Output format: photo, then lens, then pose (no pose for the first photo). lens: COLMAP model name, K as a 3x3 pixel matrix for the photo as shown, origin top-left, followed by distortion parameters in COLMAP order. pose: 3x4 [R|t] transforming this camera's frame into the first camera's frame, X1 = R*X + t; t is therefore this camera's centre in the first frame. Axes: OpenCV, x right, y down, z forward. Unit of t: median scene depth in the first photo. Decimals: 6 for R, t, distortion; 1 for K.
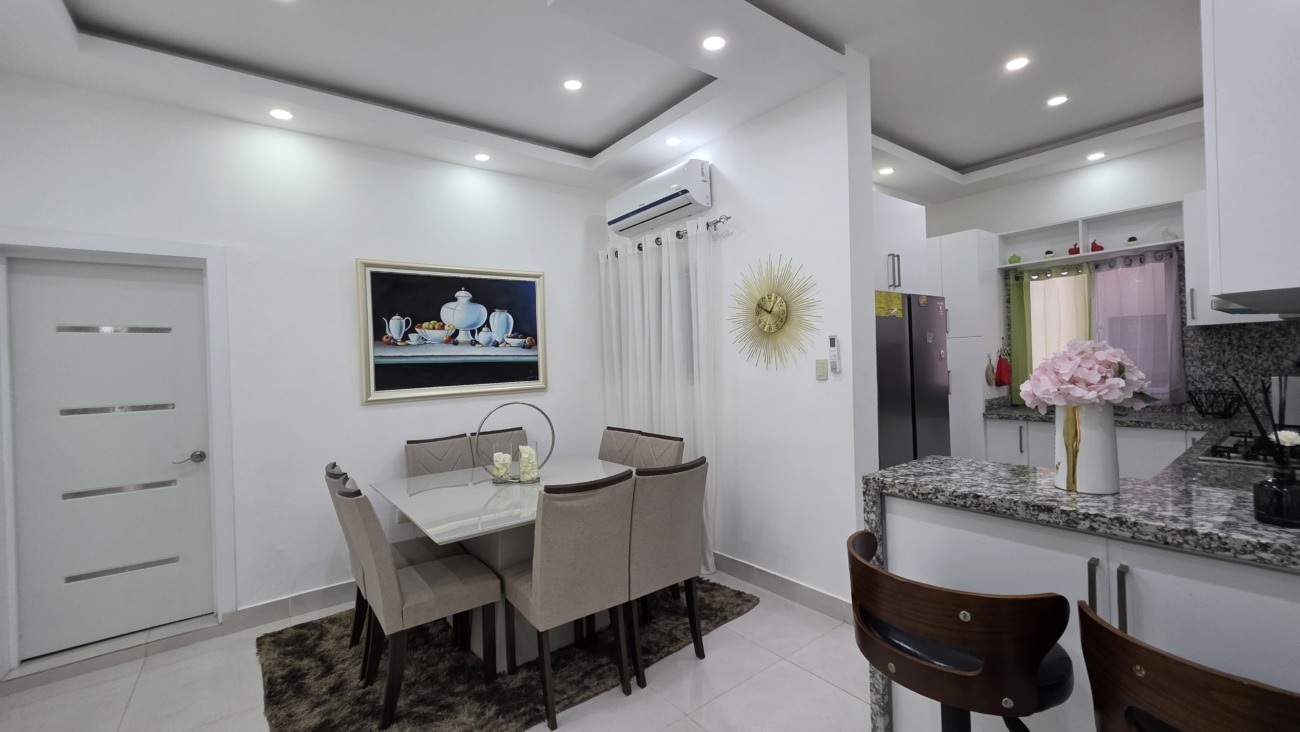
lens RADIAL K [[521.2, 0, 648.9], [0, 521.2, 365.2], [0, 0, 1]] dist [0.000157, -0.000075]
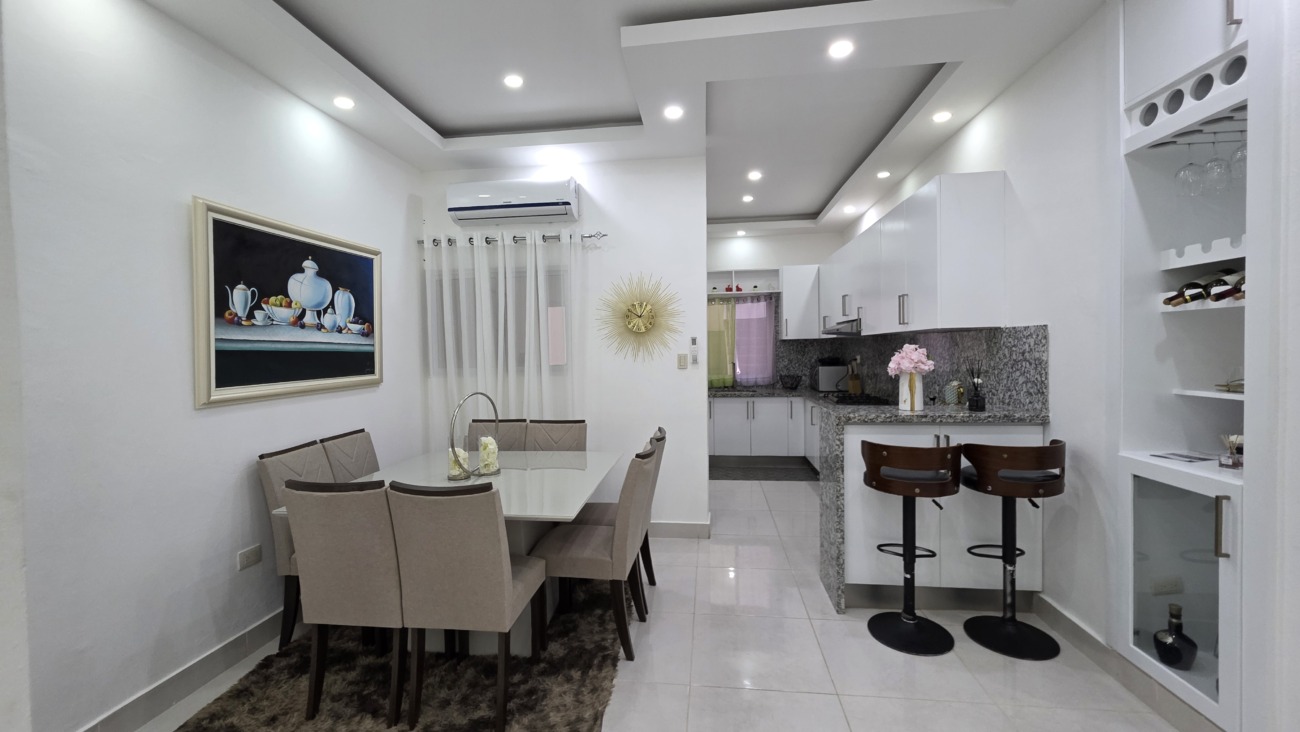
lens RADIAL K [[521.2, 0, 644.4], [0, 521.2, 364.0], [0, 0, 1]] dist [0.000157, -0.000075]
pose [[0.698761, 0.003640, 0.715346, -0.625871], [-0.001794, 0.999993, -0.003336, 0.017858], [-0.715353, 0.001048, 0.698763, 0.092793]]
